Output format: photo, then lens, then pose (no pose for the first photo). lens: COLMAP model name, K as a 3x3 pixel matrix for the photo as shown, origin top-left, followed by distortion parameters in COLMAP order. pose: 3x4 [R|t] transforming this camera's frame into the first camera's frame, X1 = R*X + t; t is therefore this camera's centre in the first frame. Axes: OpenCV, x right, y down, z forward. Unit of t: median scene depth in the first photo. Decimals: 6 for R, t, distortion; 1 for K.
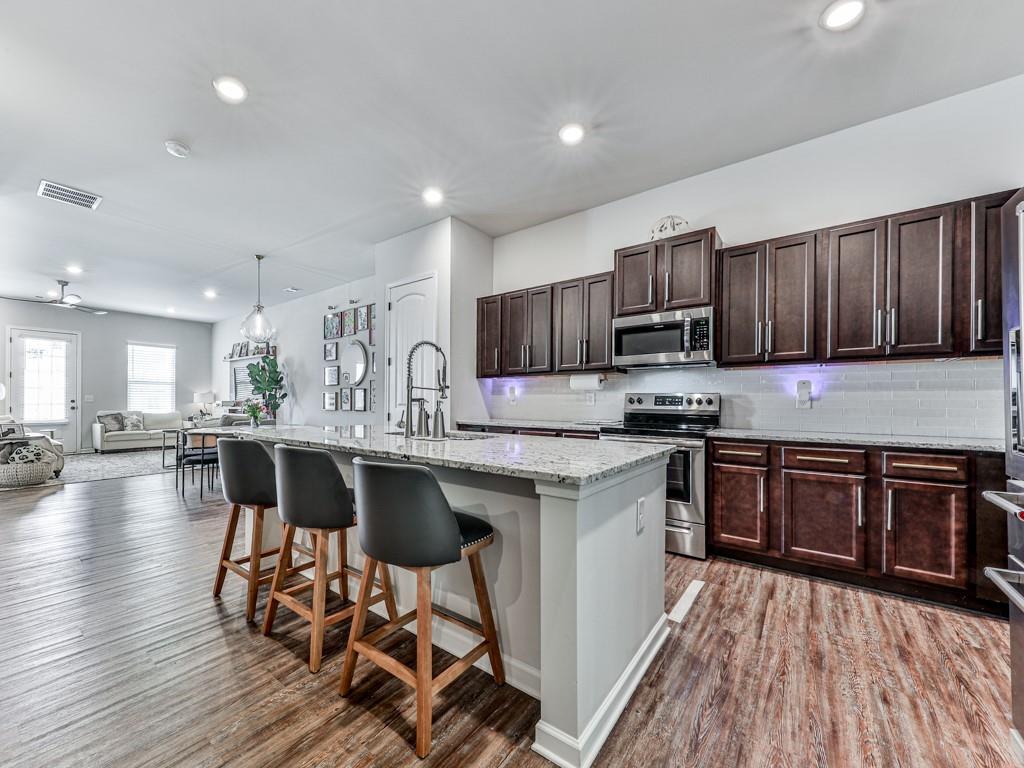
lens RADIAL K [[410.4, 0, 478.0], [0, 410.4, 401.1], [0, 0, 1]] dist [0.000695, -0.000009]
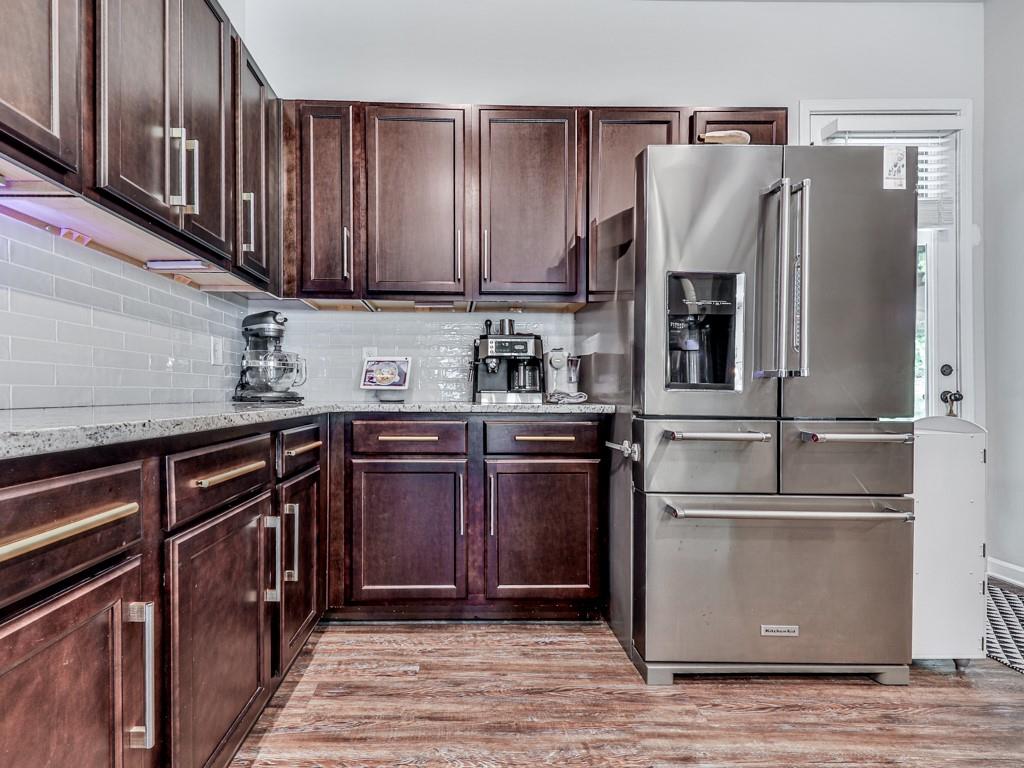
lens RADIAL K [[446.3, 0, 464.7], [0, 446.3, 396.2], [0, 0, 1]] dist [0.026214, -0.000003]
pose [[-0.635798, -0.013750, 0.771733, 0.151434], [-0.005955, 0.999899, 0.012909, 0.025662], [-0.771832, 0.003612, -0.635816, 0.414209]]
